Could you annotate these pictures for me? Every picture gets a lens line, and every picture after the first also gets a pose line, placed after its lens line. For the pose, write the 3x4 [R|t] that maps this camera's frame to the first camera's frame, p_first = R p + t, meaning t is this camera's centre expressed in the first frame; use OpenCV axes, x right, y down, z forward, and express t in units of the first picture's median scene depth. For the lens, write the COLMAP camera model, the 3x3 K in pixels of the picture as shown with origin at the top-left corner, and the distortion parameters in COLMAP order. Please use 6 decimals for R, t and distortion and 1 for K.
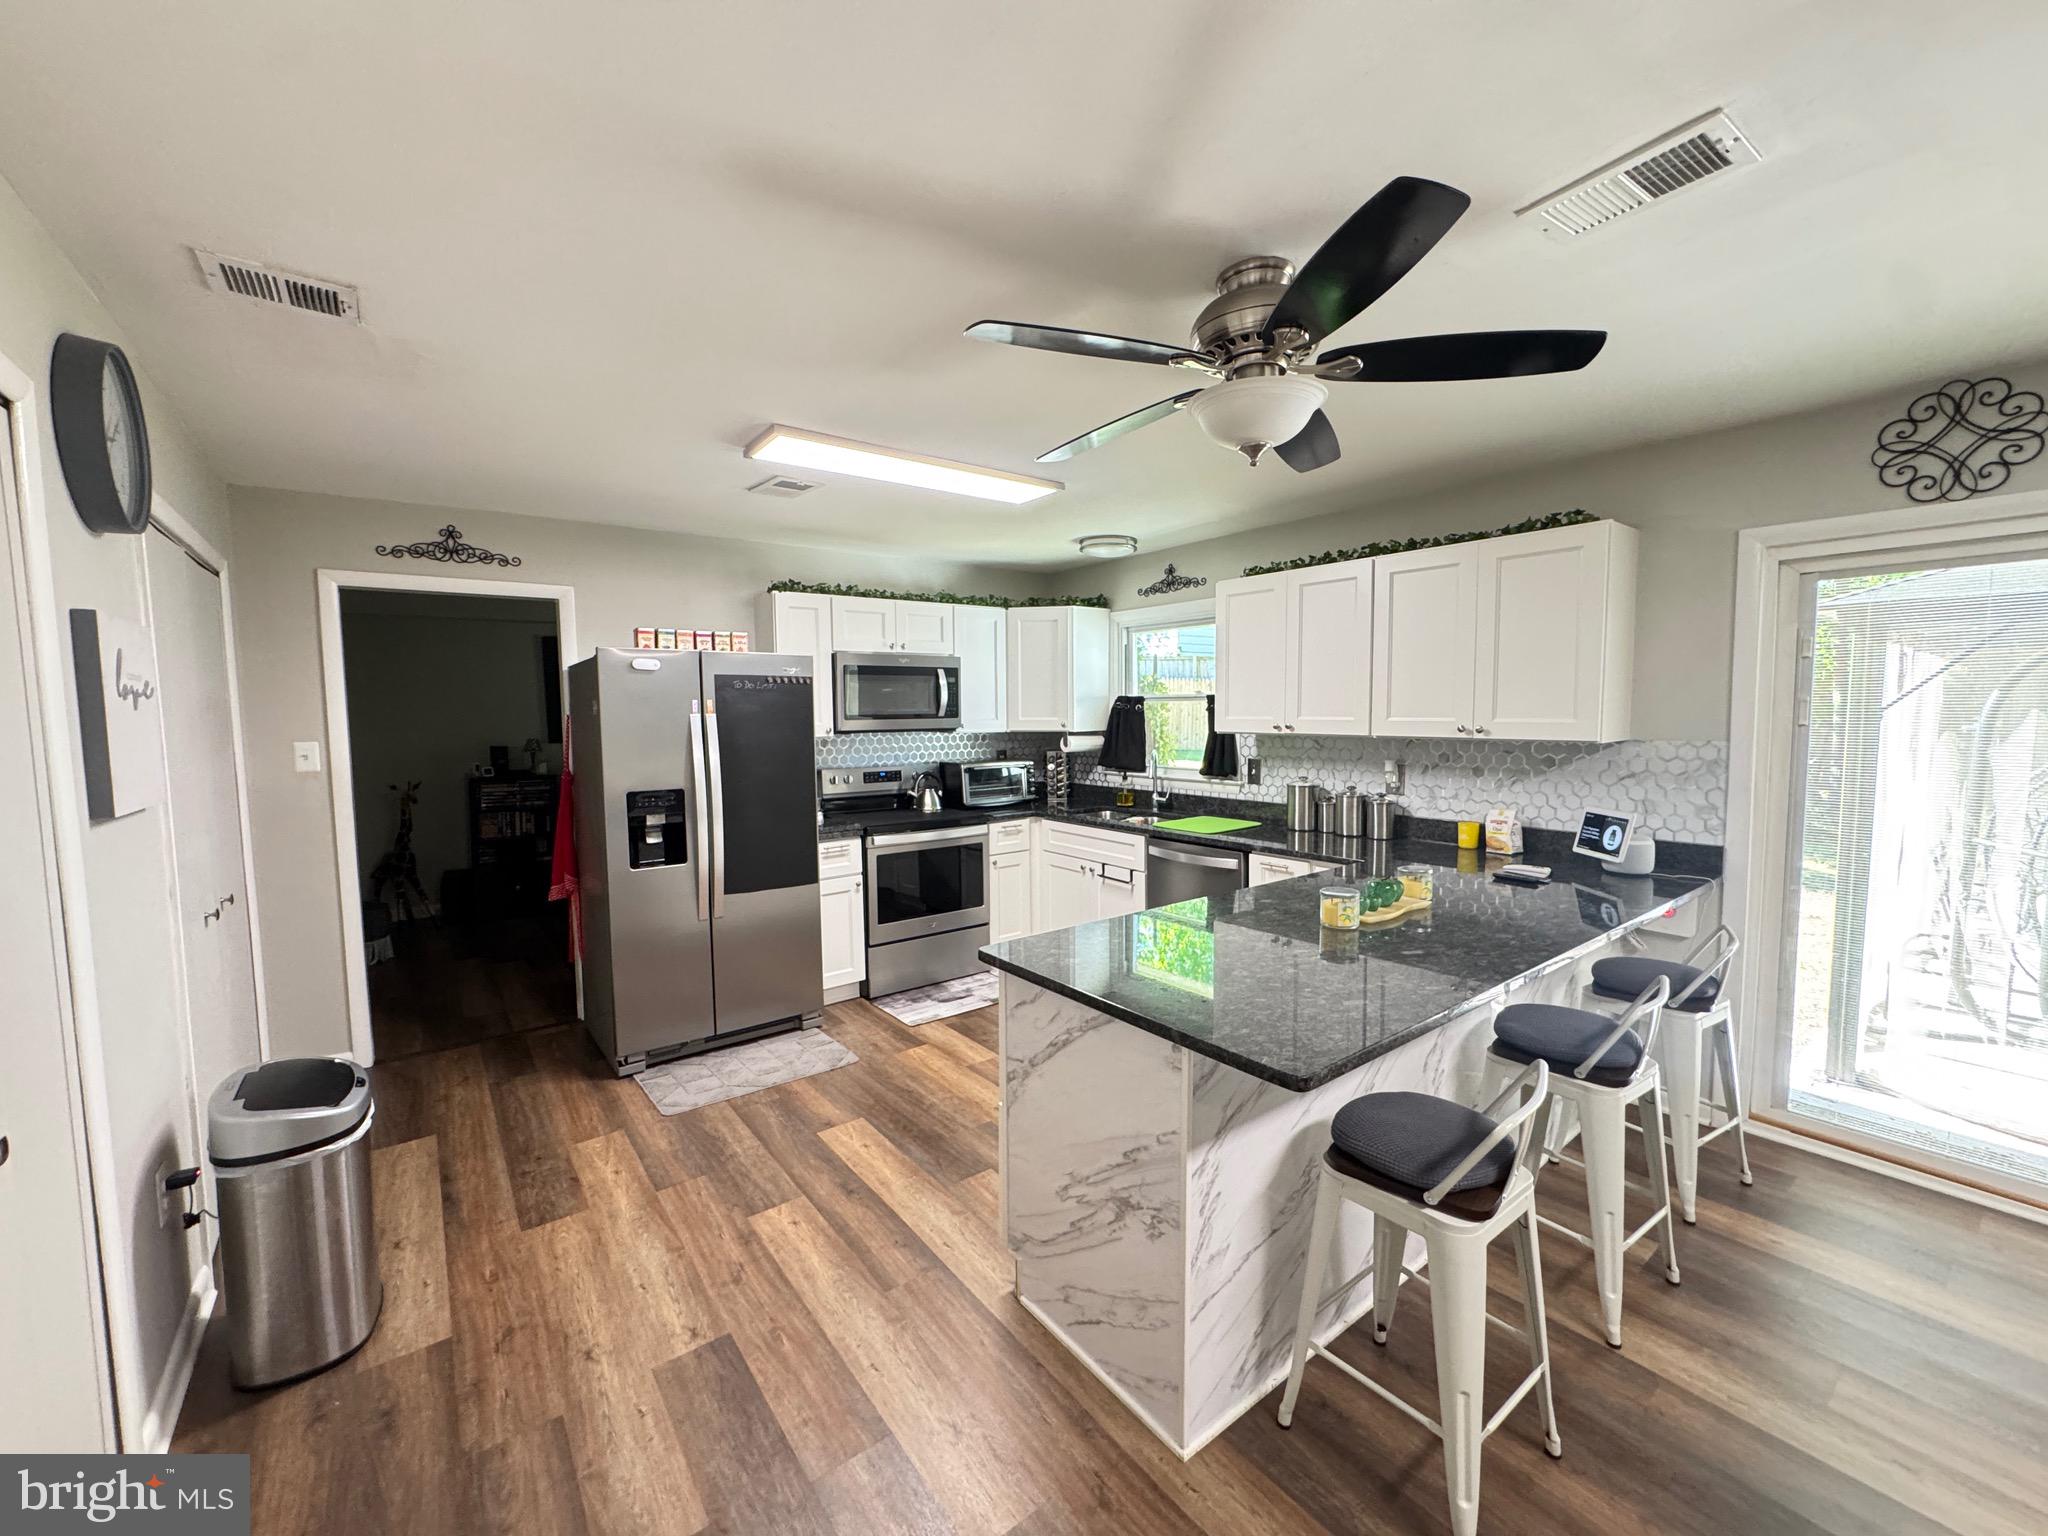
lens RADIAL K [[813.7, 0, 1078.1], [0, 813.7, 769.0], [0, 0, 1]] dist [-0.002519, 0.000429]
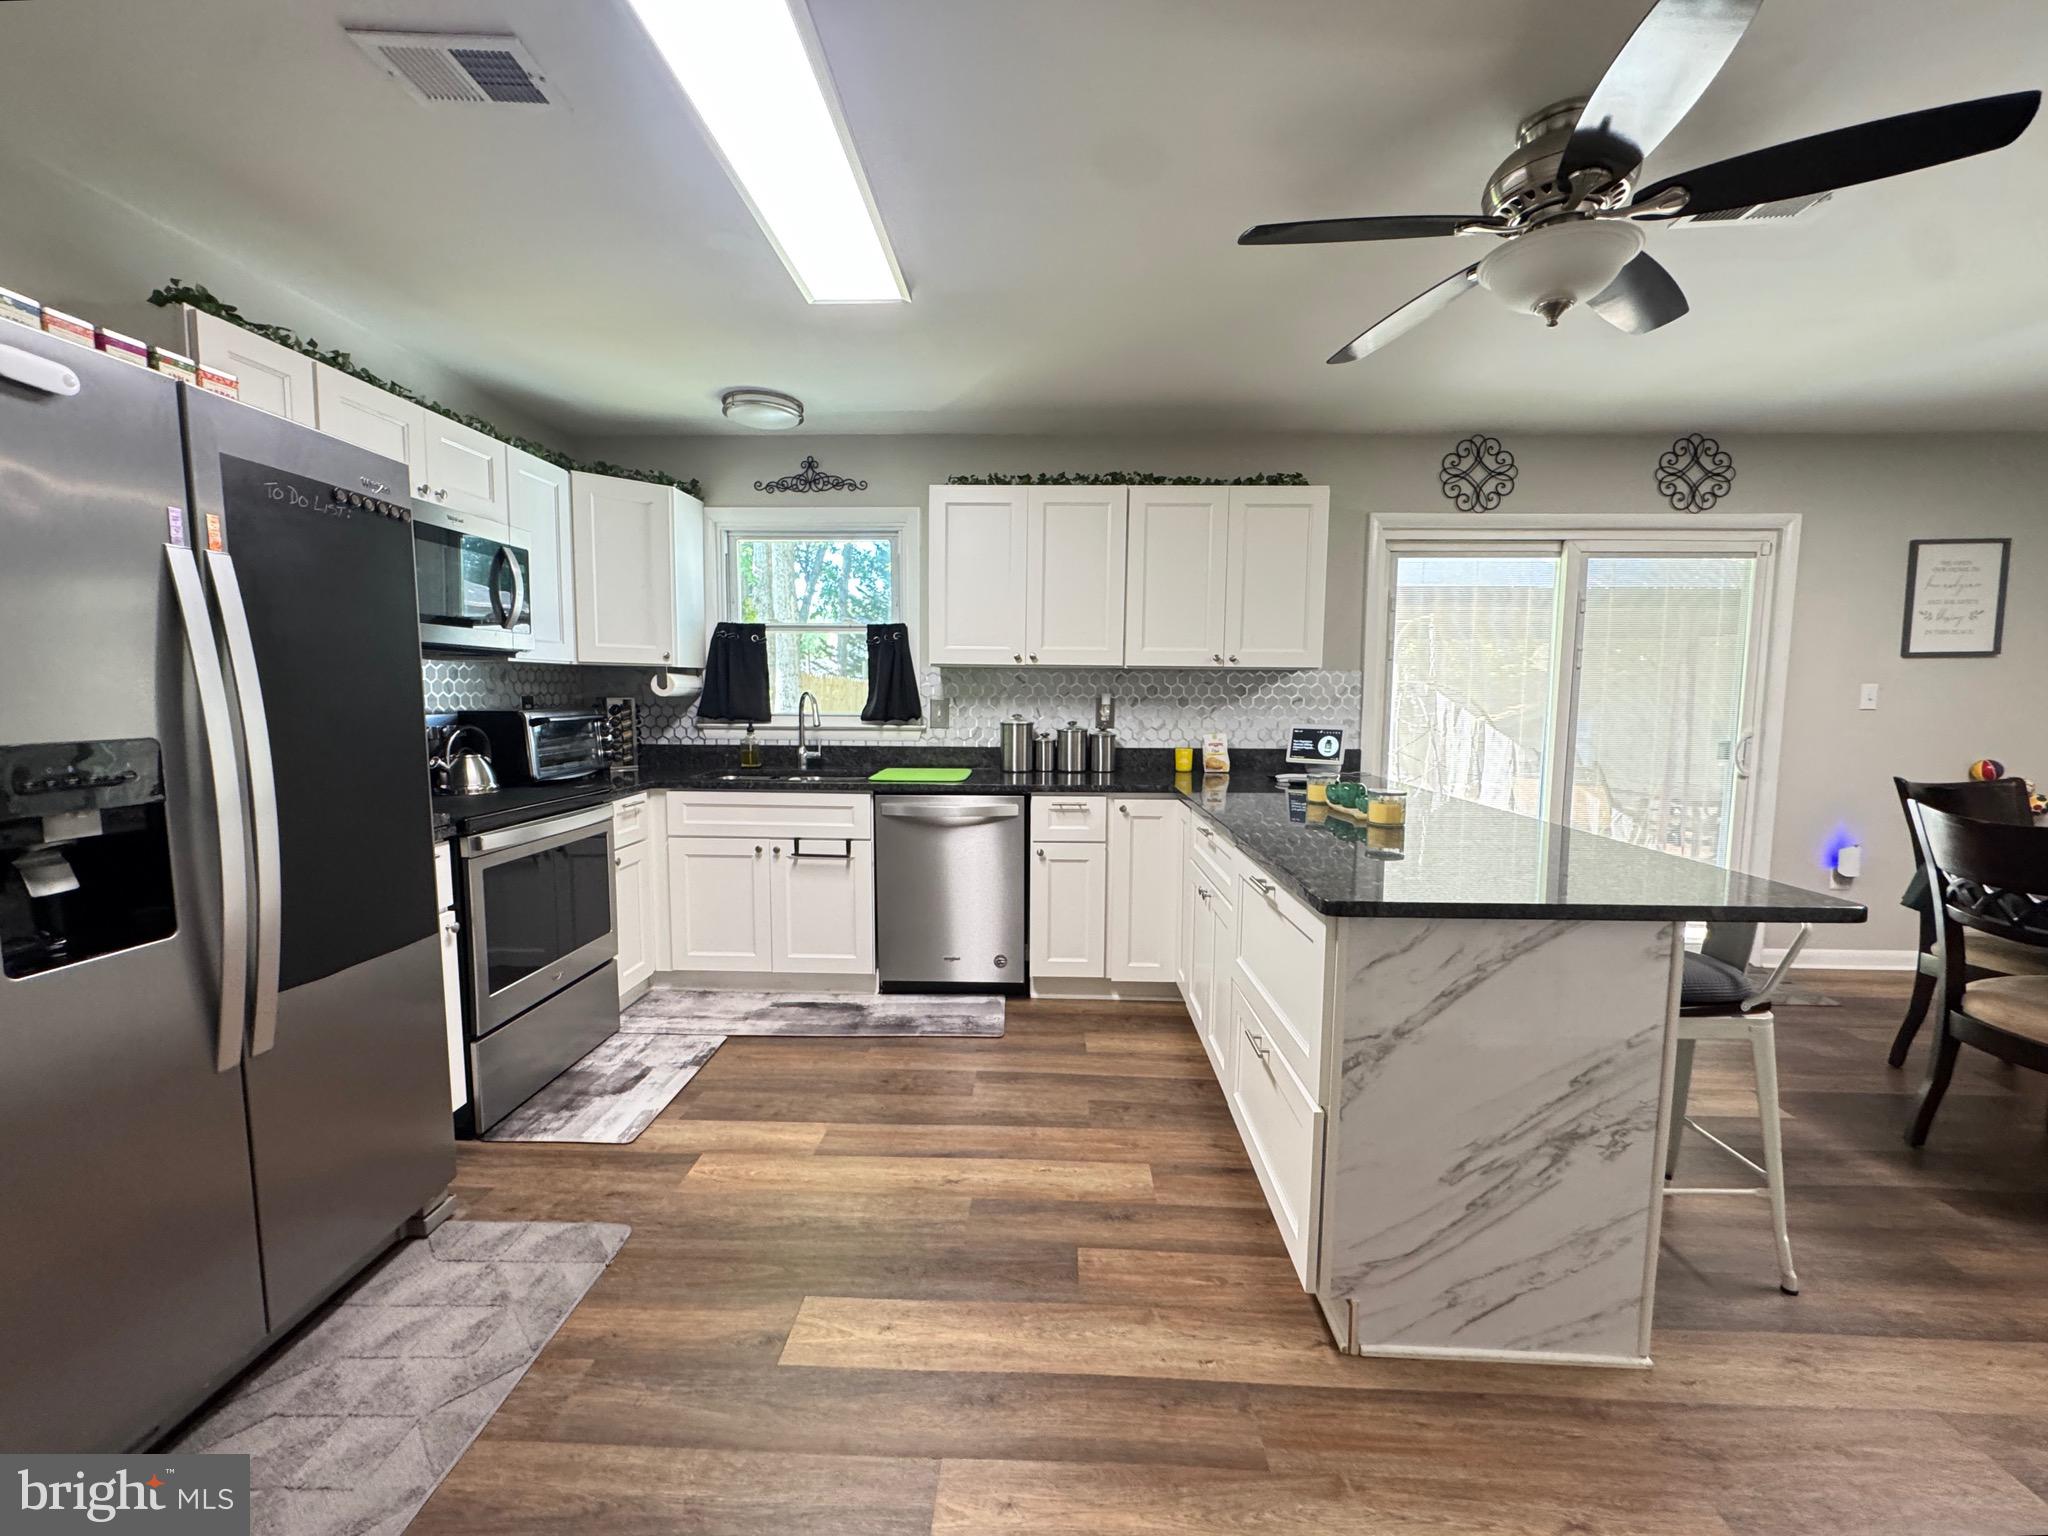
lens RADIAL K [[813.7, 0, 1037.0], [0, 813.7, 766.6], [0, 0, 1]] dist [-0.002519, 0.000429]
pose [[0.661700, -0.059101, 0.747436, -0.415496], [0.045998, 0.998211, 0.038208, 0.035026], [-0.748356, 0.009098, 0.663235, 0.373330]]
